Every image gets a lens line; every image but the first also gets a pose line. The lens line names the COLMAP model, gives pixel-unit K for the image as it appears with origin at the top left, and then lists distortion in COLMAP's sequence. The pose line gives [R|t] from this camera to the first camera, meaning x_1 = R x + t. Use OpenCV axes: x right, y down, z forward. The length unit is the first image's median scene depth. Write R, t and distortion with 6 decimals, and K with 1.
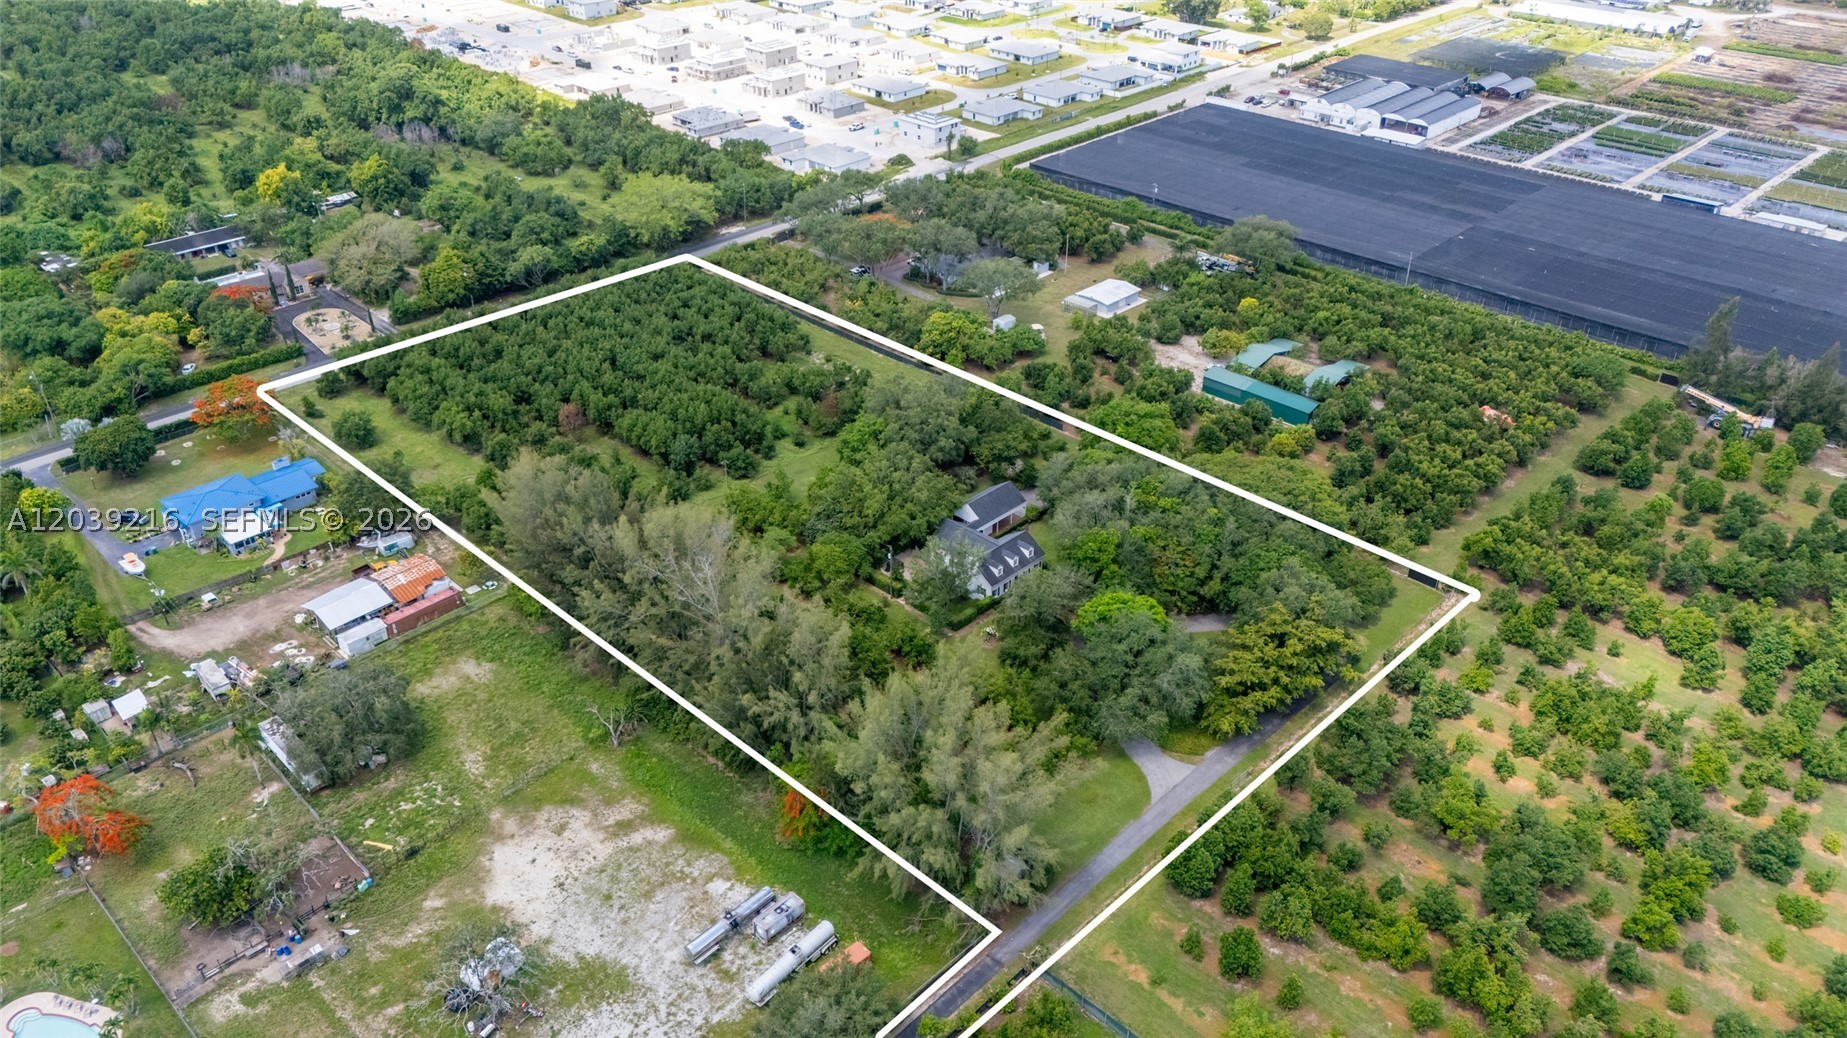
lens RADIAL K [[1372.6, 0, 923.5], [0, 1372.6, 519.0], [0, 0, 1]] dist [0.068566, -0.069363]
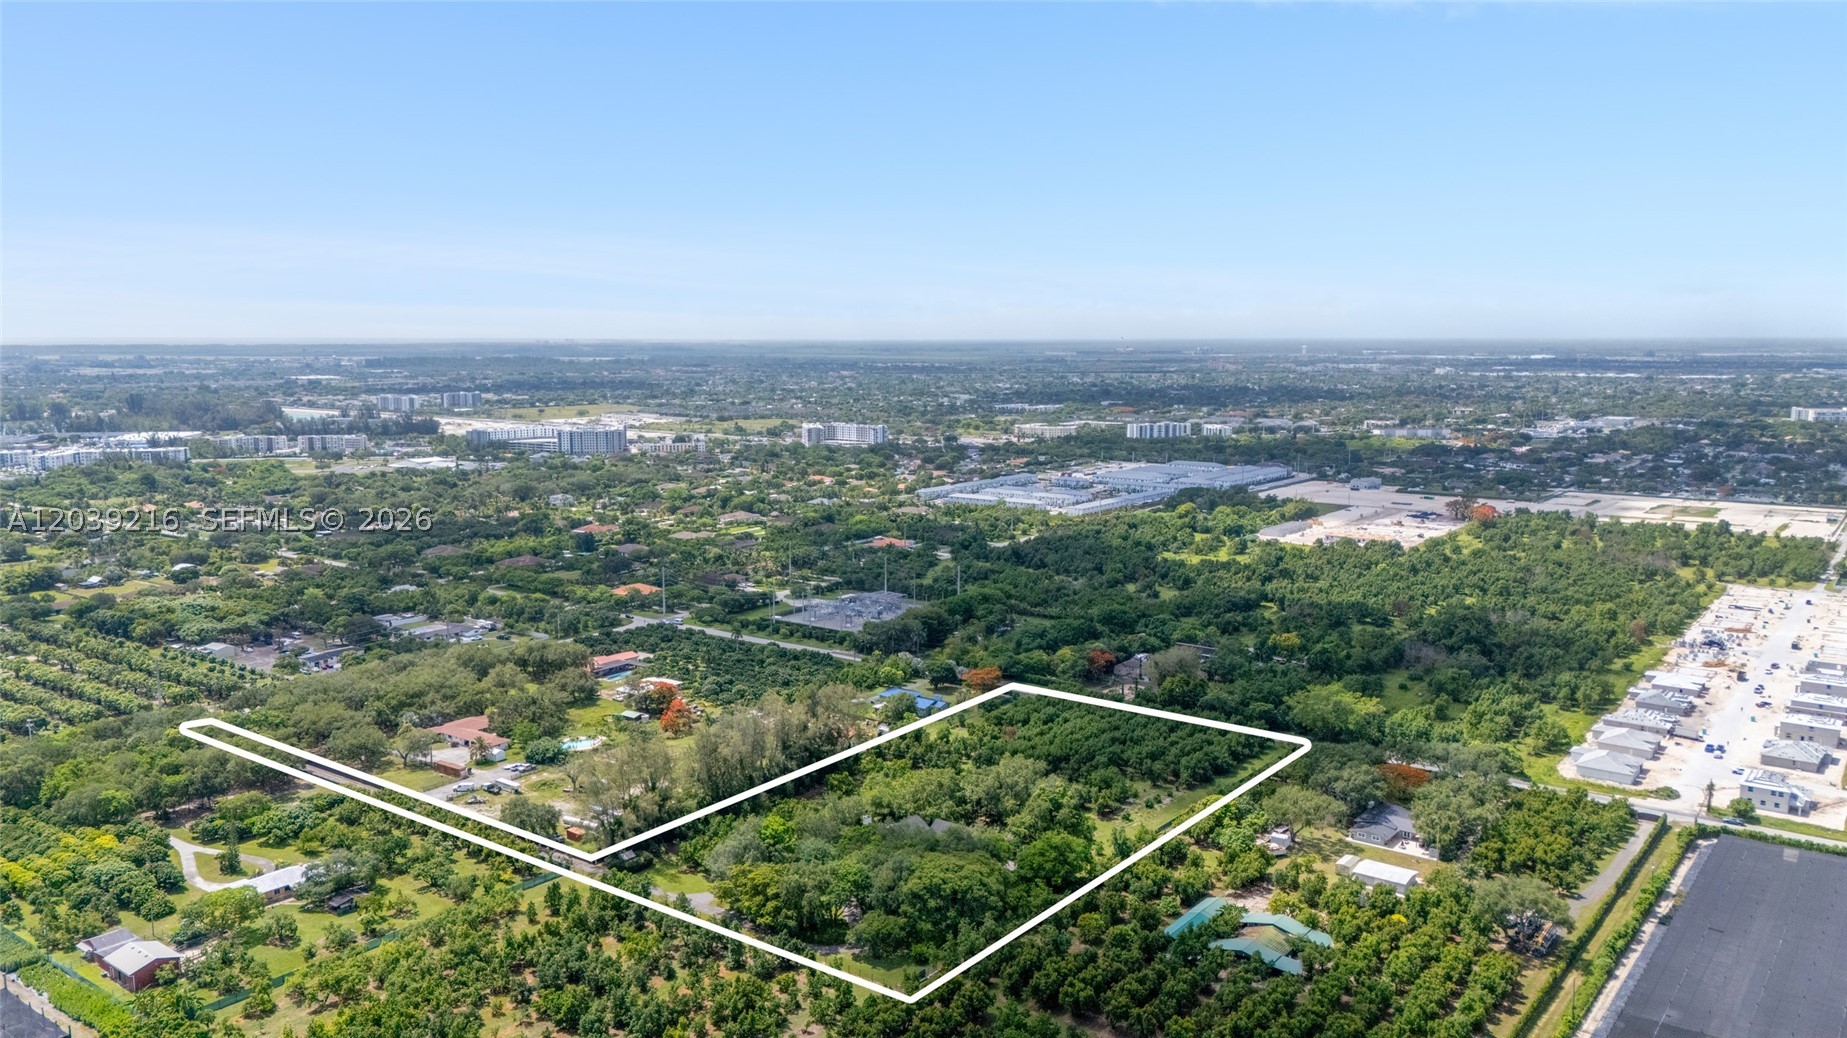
lens RADIAL K [[1372.6, 0, 923.5], [0, 1372.6, 519.0], [0, 0, 1]] dist [0.068566, -0.069363]
pose [[0.111717, 0.132509, -0.984866, 1.264723], [-0.526438, 0.848468, 0.054442, -0.309107], [0.842842, 0.512389, 0.164546, 0.492784]]
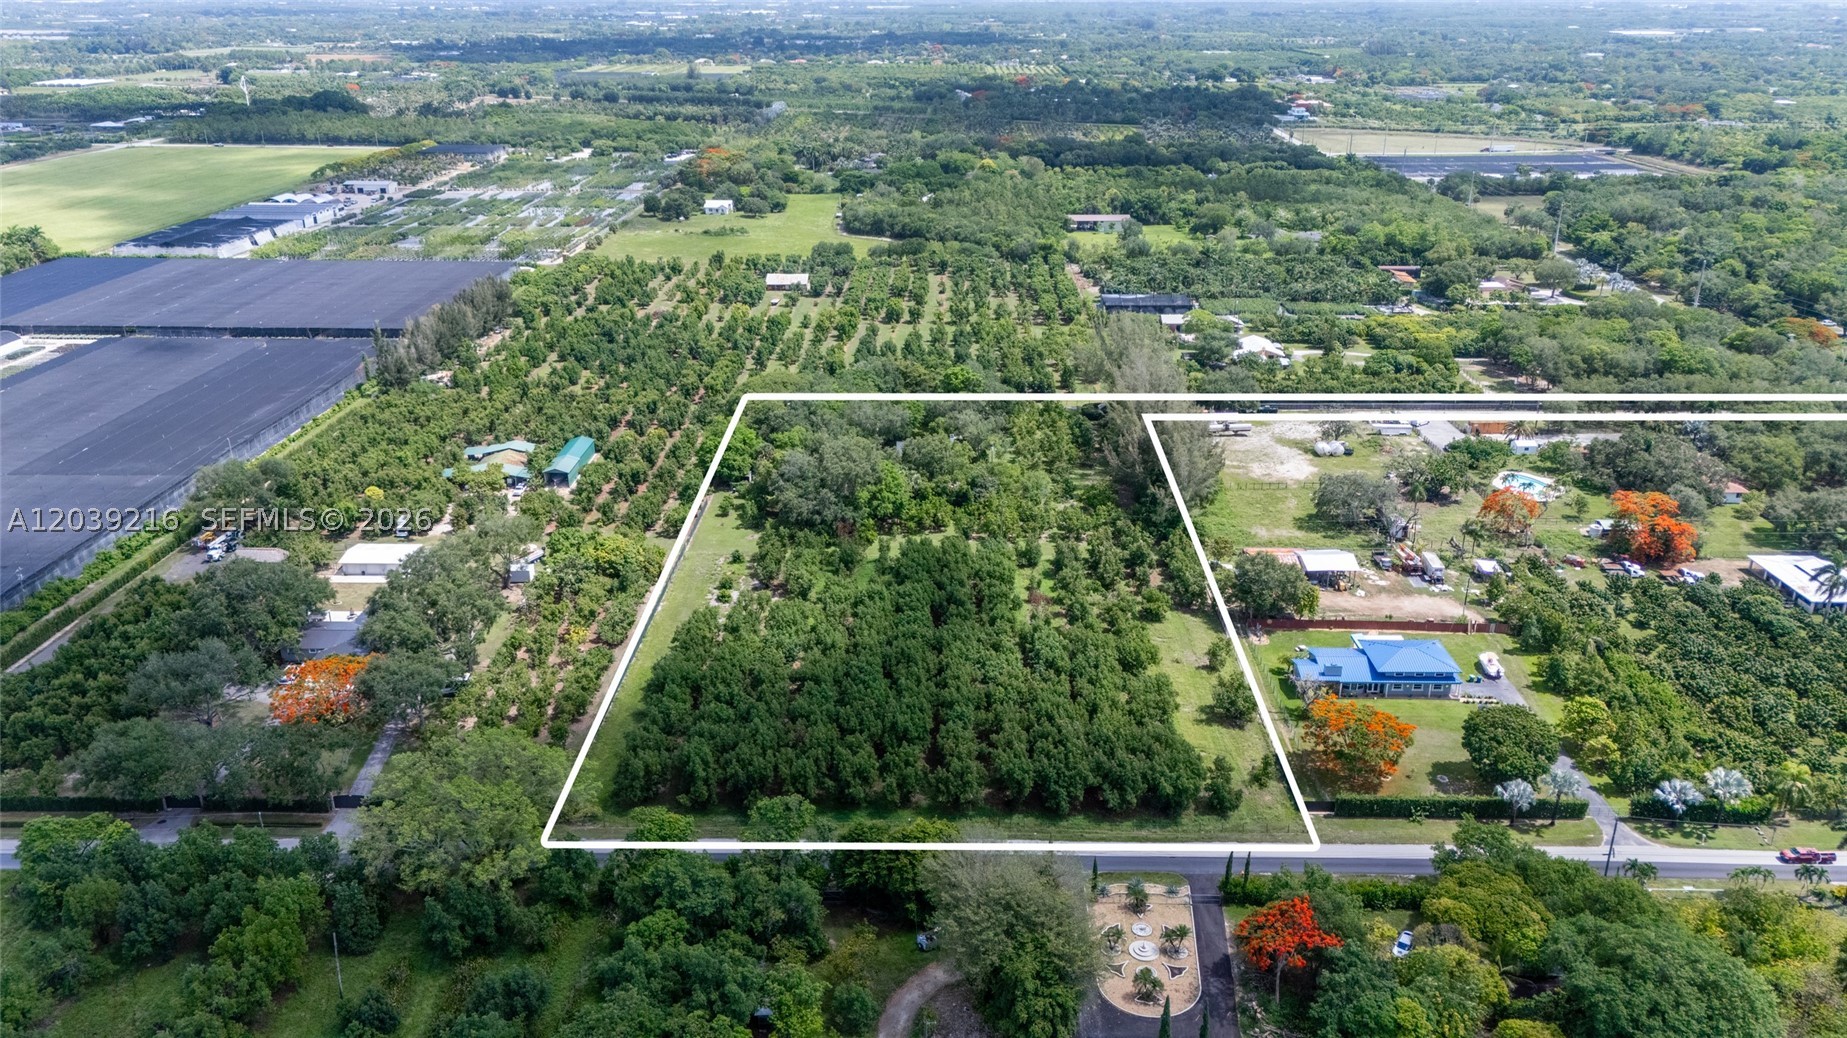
lens RADIAL K [[1372.6, 0, 923.5], [0, 1372.6, 519.0], [0, 0, 1]] dist [0.068566, -0.069363]
pose [[-0.687129, -0.266530, 0.675881, -0.817453], [0.386130, 0.654051, 0.650478, -0.758297], [-0.615432, 0.707940, -0.346502, 1.325171]]
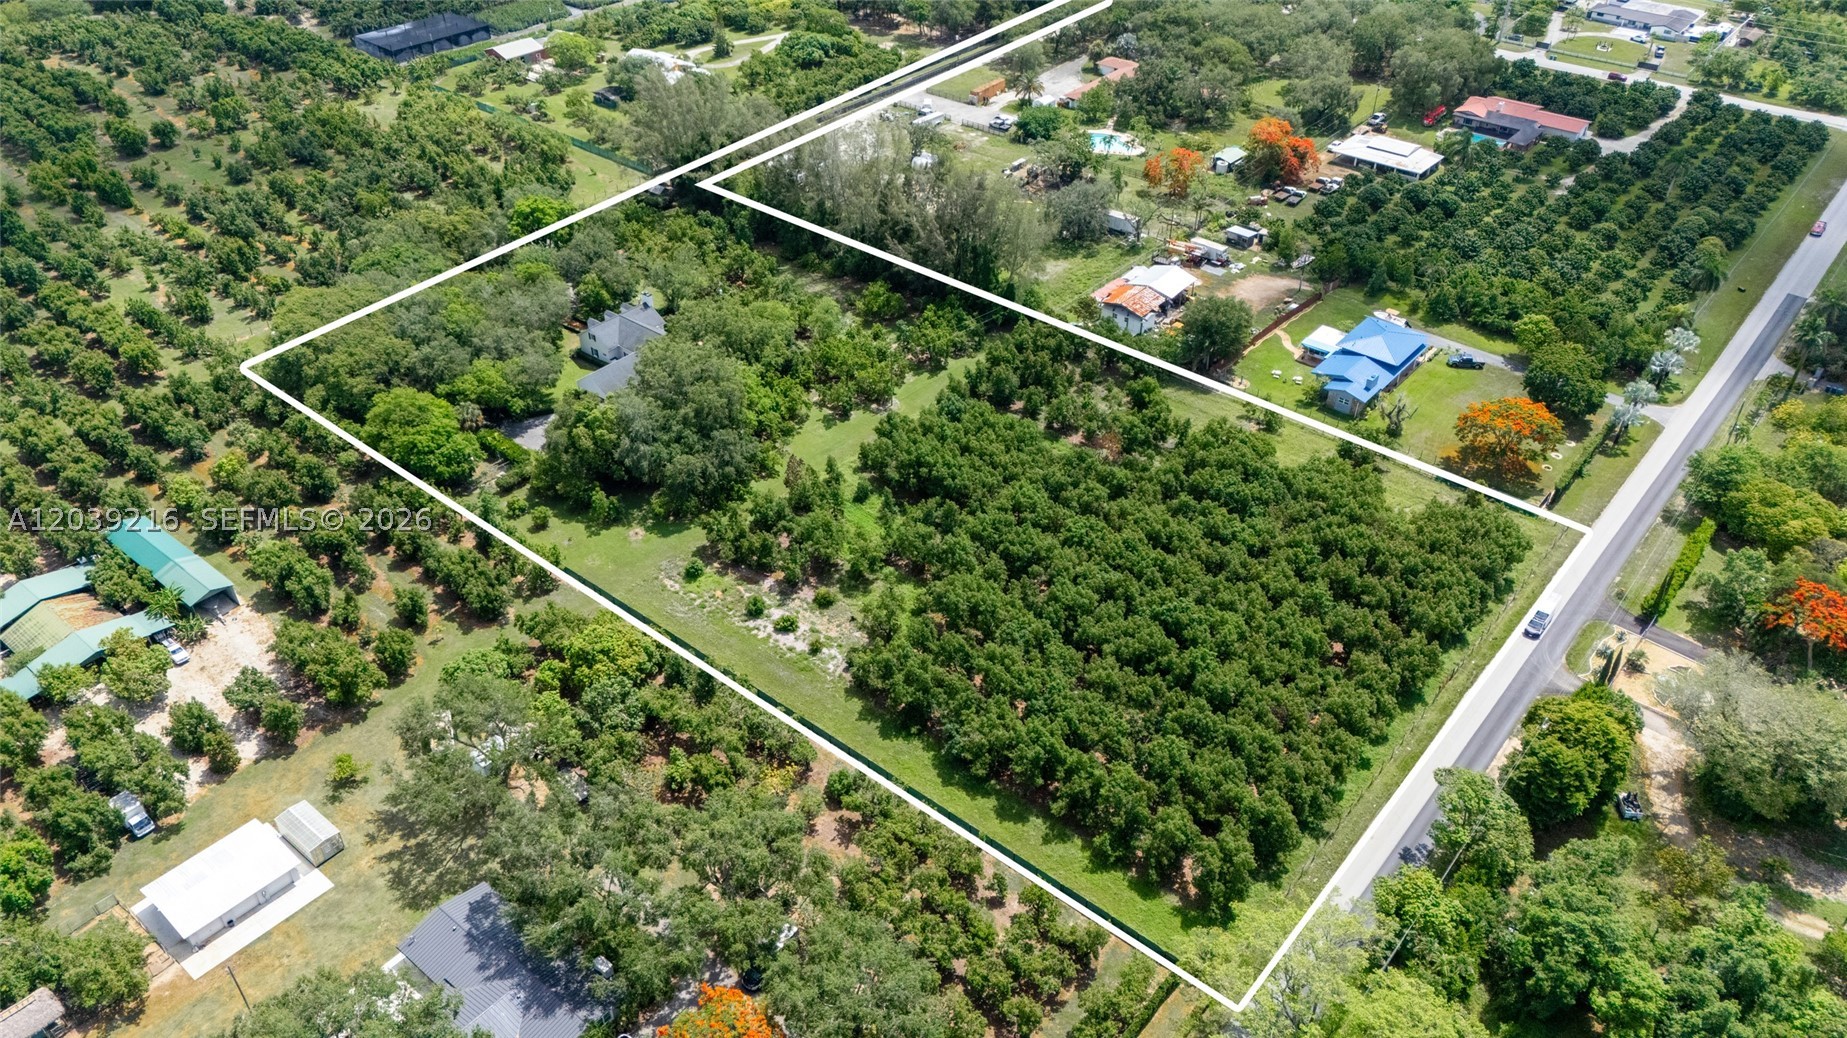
lens RADIAL K [[1372.6, 0, 923.5], [0, 1372.6, 519.0], [0, 0, 1]] dist [0.068566, -0.069363]
pose [[-0.996621, 0.041395, -0.070939, -0.082160], [-0.051103, 0.363630, 0.930141, -0.823503], [0.064299, 0.930623, -0.360286, 1.322988]]
